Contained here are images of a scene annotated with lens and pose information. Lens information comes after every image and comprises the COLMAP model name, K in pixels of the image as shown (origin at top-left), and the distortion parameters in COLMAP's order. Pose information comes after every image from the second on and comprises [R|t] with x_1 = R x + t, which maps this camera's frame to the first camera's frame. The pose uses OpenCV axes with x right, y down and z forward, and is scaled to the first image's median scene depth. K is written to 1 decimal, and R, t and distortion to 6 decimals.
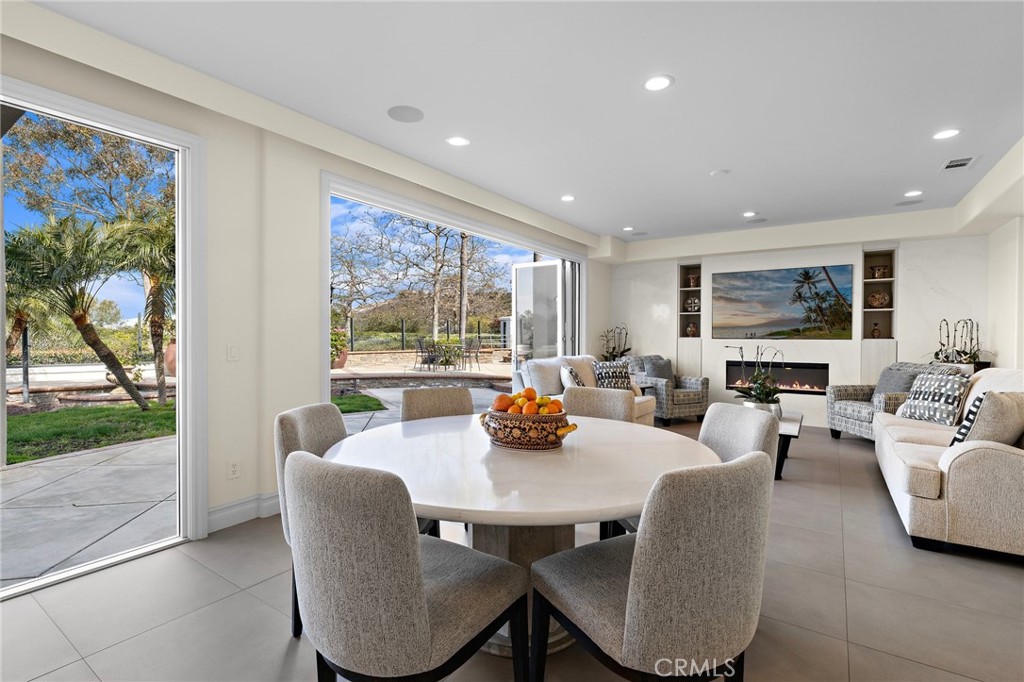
lens RADIAL K [[474.5, 0, 512.0], [0, 474.5, 341.0], [0, 0, 1]] dist [-0.001071, -0.000065]
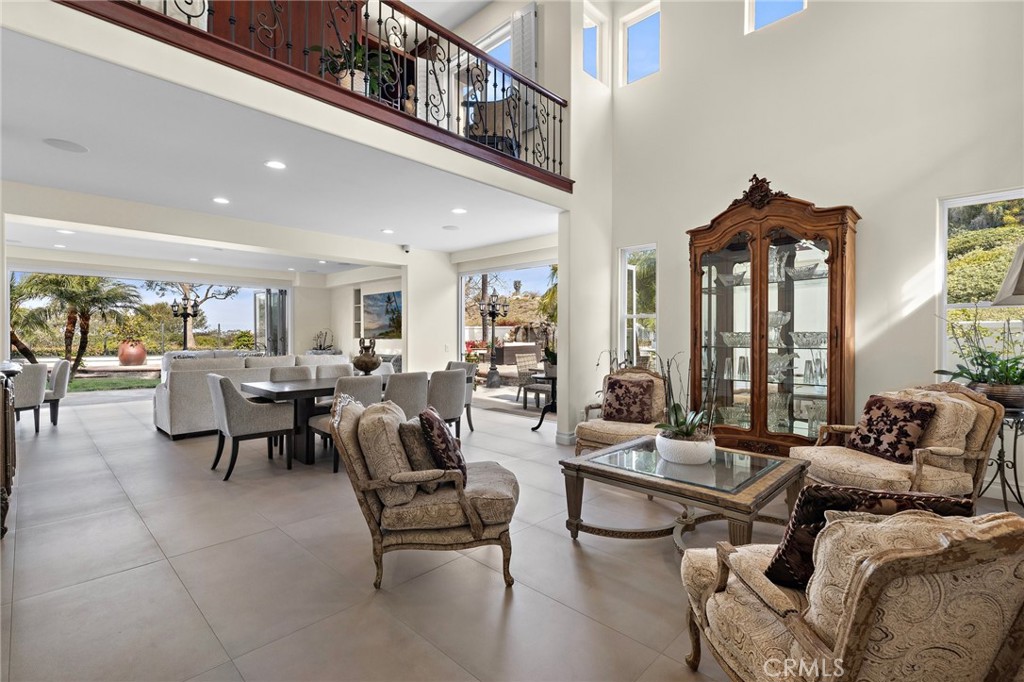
lens RADIAL K [[468.9, 0, 505.8], [0, 468.9, 338.5], [0, 0, 1]] dist [0.001014, 0.000705]
pose [[0.980944, -0.006648, -0.194179, 1.225207], [0.004433, 0.999920, -0.011837, 0.012106], [0.194242, 0.010751, 0.980895, -0.371248]]
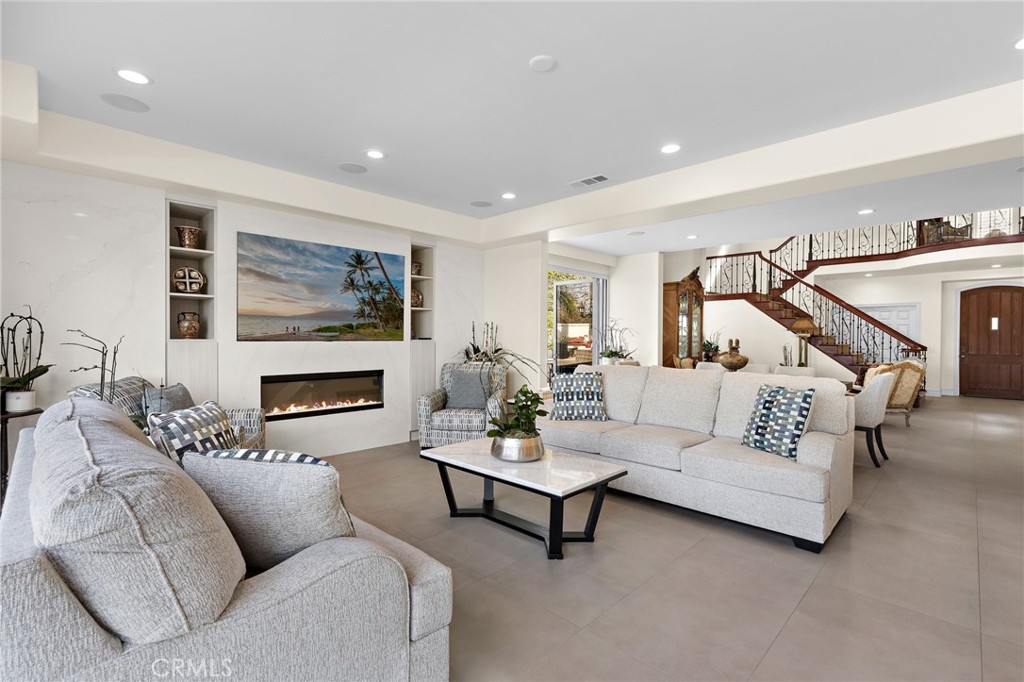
lens RADIAL K [[468.9, 0, 505.8], [0, 468.9, 338.5], [0, 0, 1]] dist [0.001014, 0.000705]
pose [[0.187120, -0.011869, 0.982265, -0.095904], [0.008703, 0.999908, 0.010424, -0.012605], [-0.982298, 0.006599, 0.187206, 0.619909]]
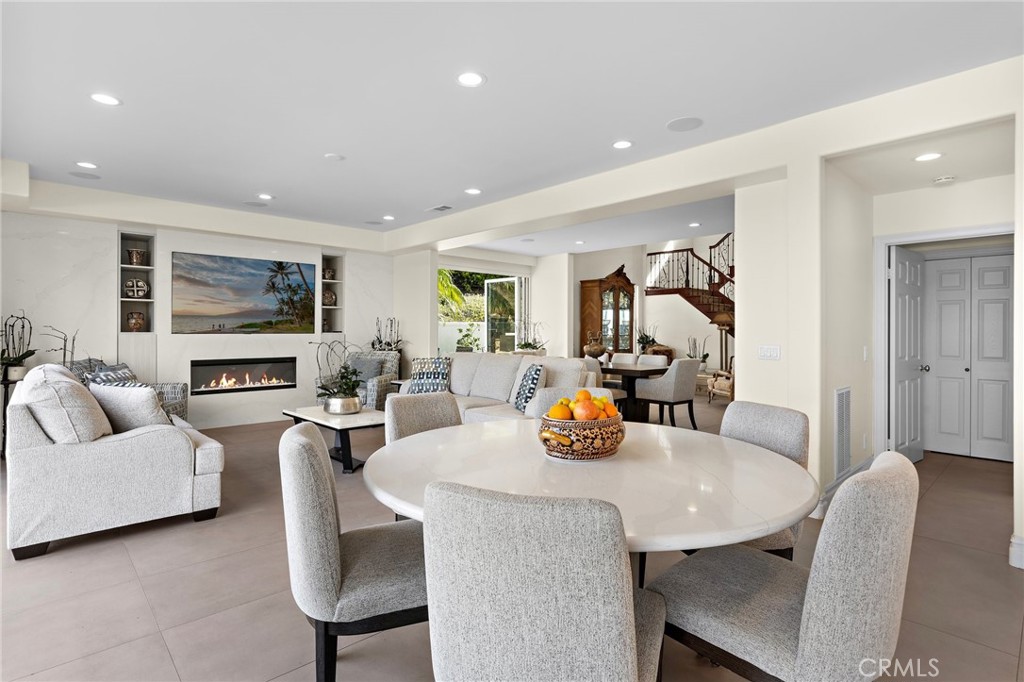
lens RADIAL K [[518.9, 0, 508.0], [0, 518.9, 327.8], [0, 0, 1]] dist [-0.003322, 0.000786]
pose [[0.227768, -0.002686, 0.973712, -0.314519], [0.011871, 0.999930, -0.000018, -0.009033], [-0.973643, 0.011563, 0.227784, 0.289457]]
